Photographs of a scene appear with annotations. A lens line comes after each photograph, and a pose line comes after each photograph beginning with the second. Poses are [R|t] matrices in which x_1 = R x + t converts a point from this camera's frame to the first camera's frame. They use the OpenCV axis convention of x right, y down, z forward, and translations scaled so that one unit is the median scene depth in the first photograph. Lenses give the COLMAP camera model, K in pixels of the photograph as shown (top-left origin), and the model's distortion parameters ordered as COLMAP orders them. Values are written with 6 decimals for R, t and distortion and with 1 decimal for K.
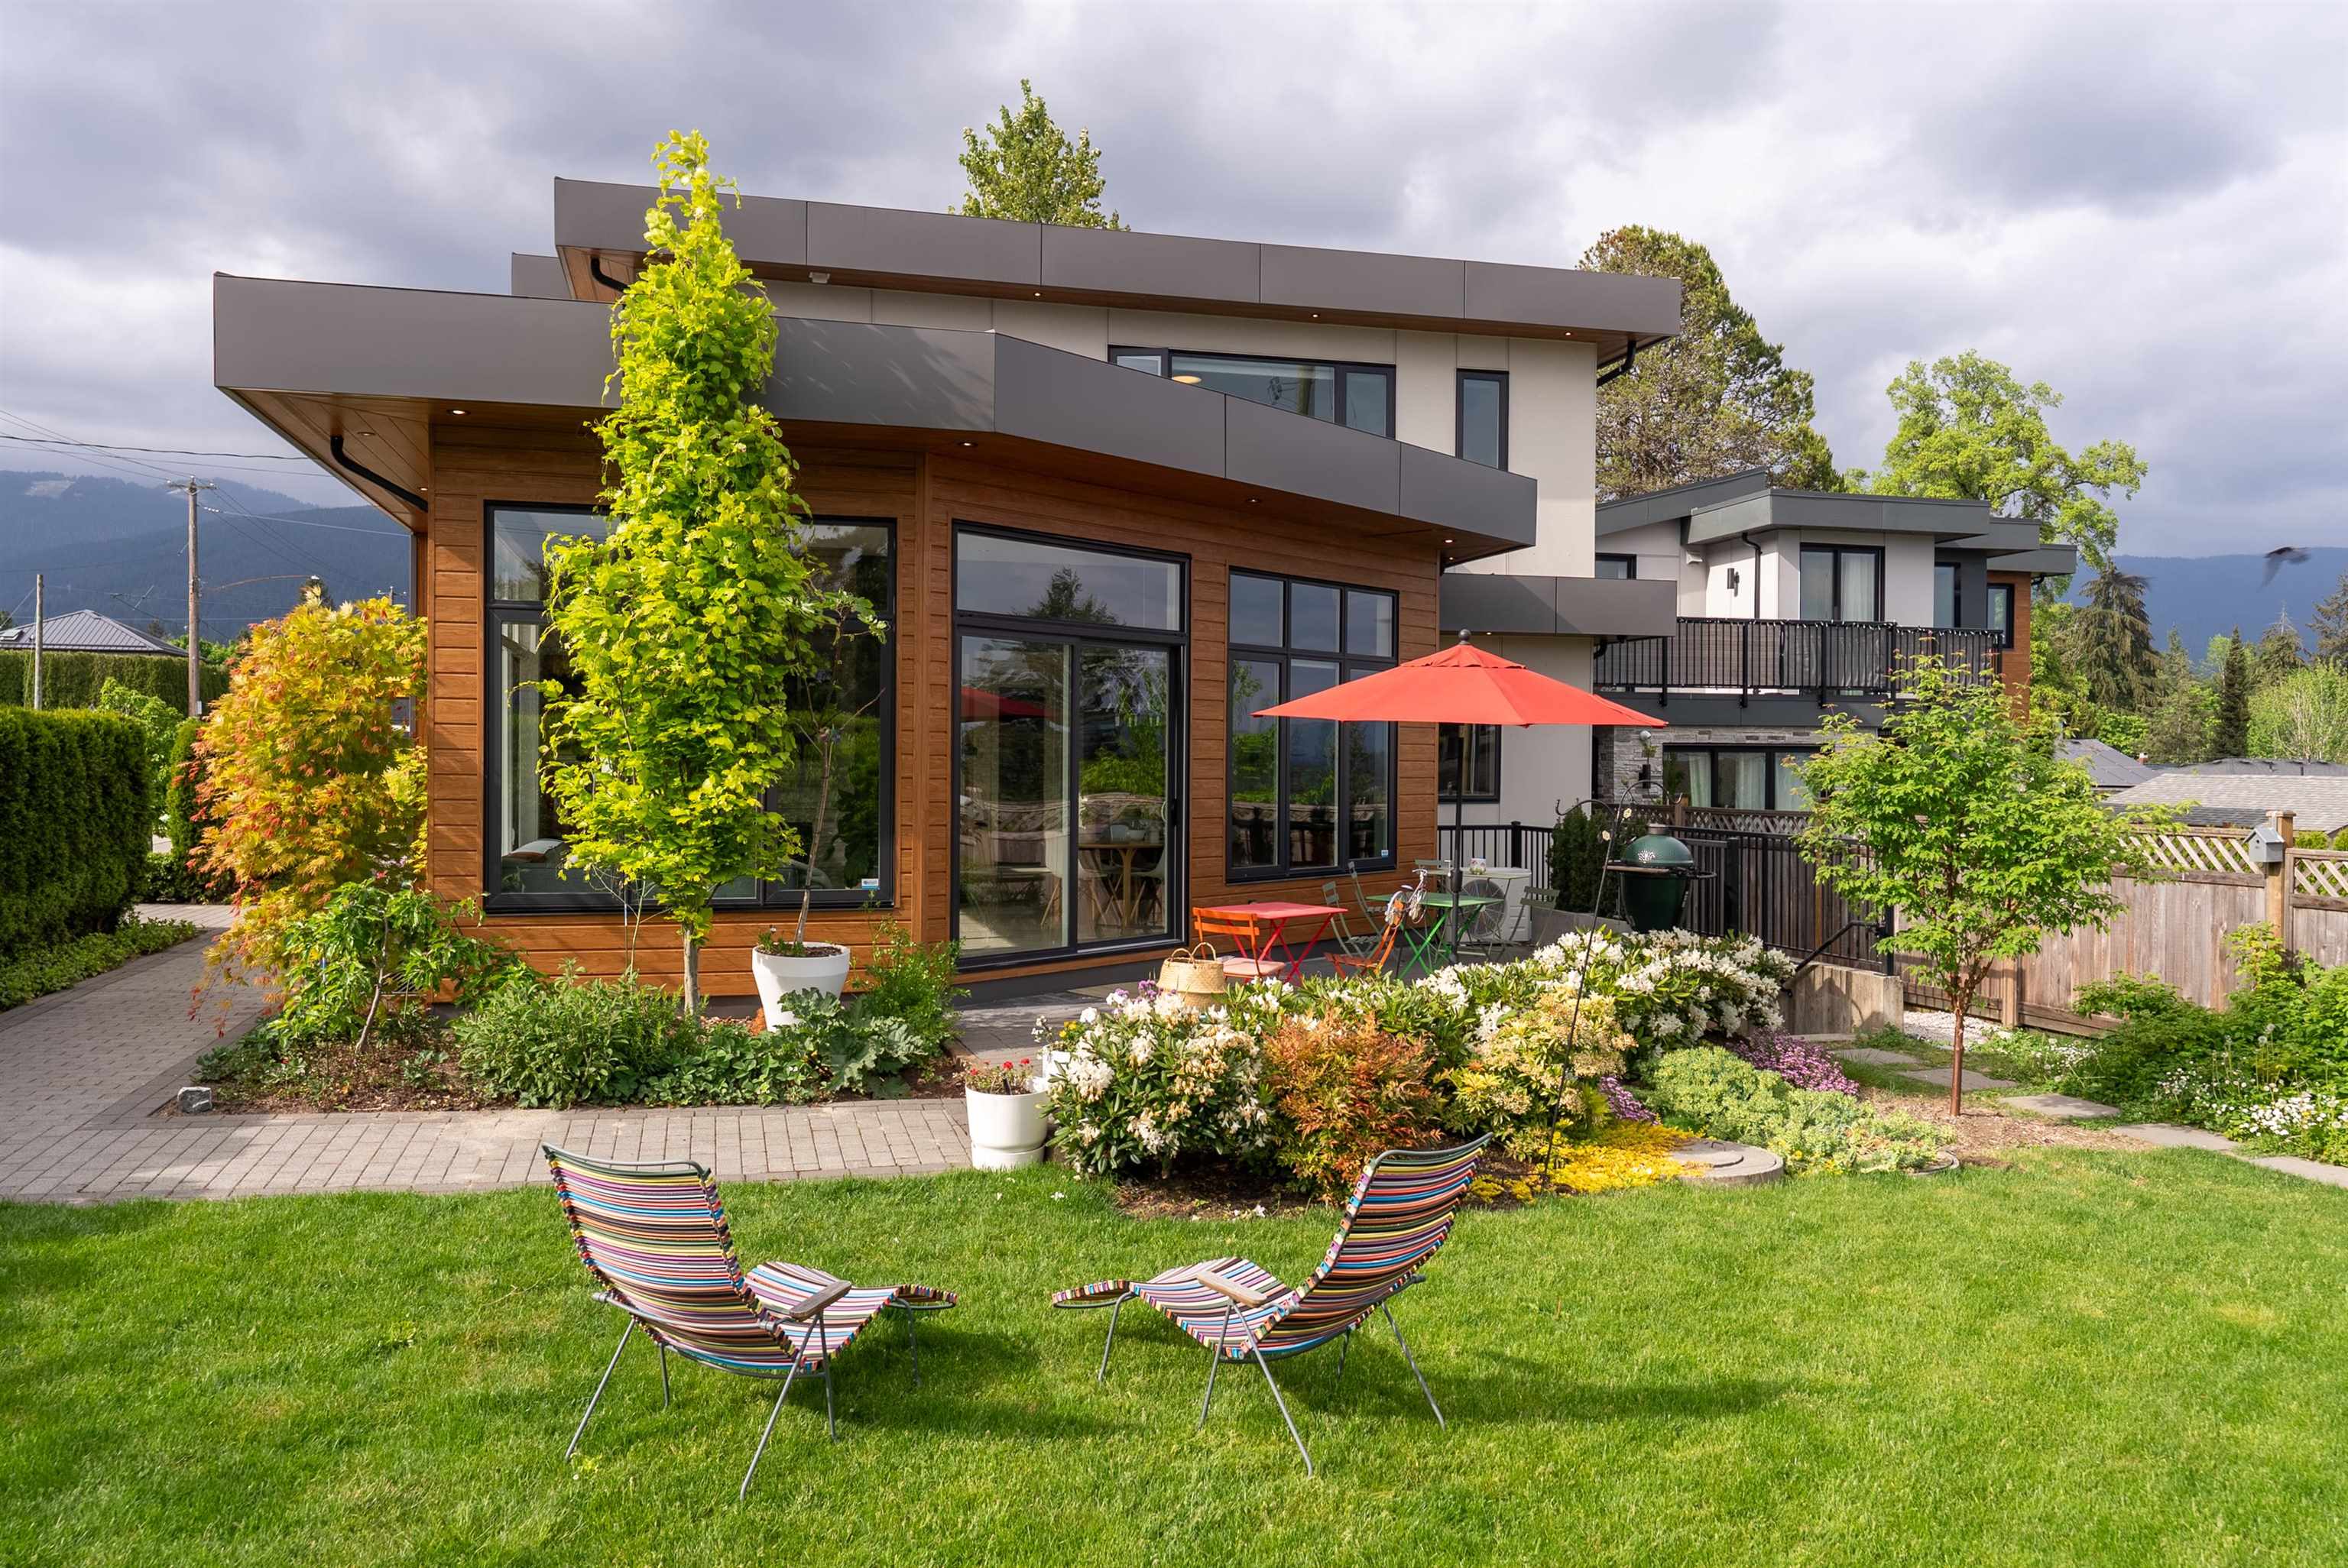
lens RADIAL K [[1740.4, 0, 1169.9], [0, 1740.4, 771.9], [0, 0, 1]] dist [-0.000181, -0.009413]
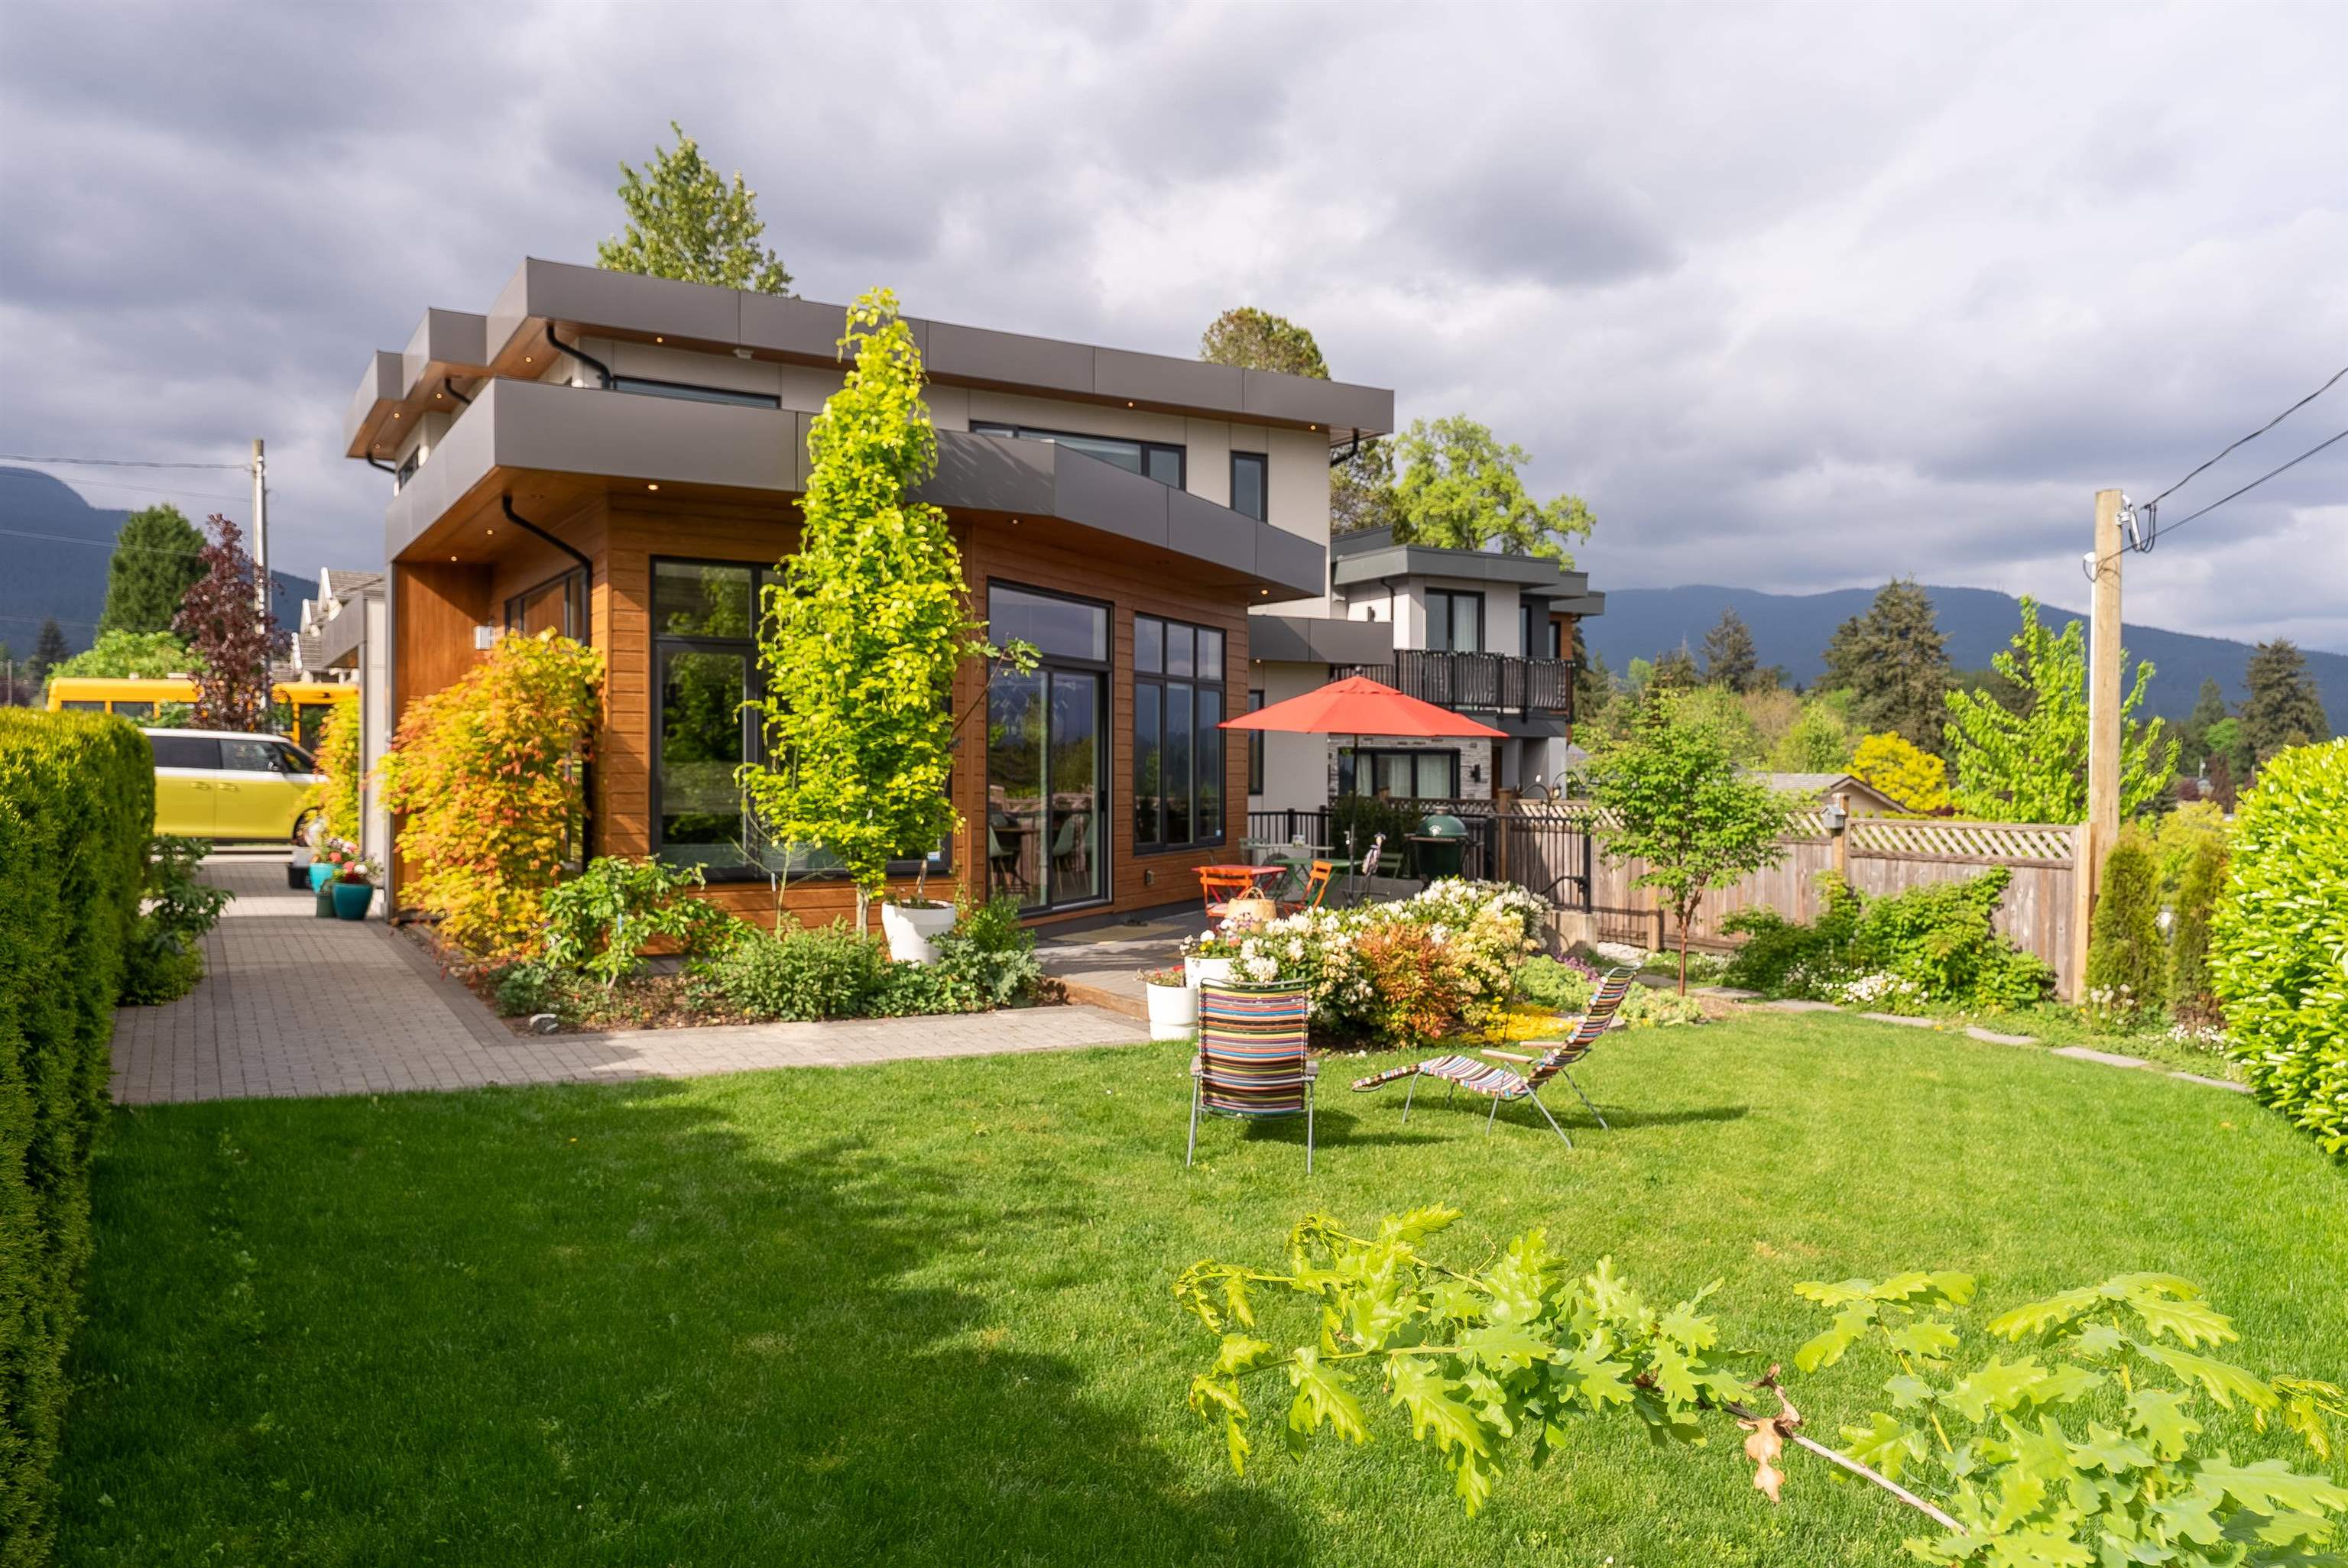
lens RADIAL K [[1655.3, 0, 1176.2], [0, 1655.3, 789.6], [0, 0, 1]] dist [-0.003457, -0.000594]
pose [[0.961736, -0.007327, 0.273882, -0.251898], [0.005061, 0.999947, 0.008980, 0.003074], [-0.273933, -0.007250, 0.961722, -0.176007]]
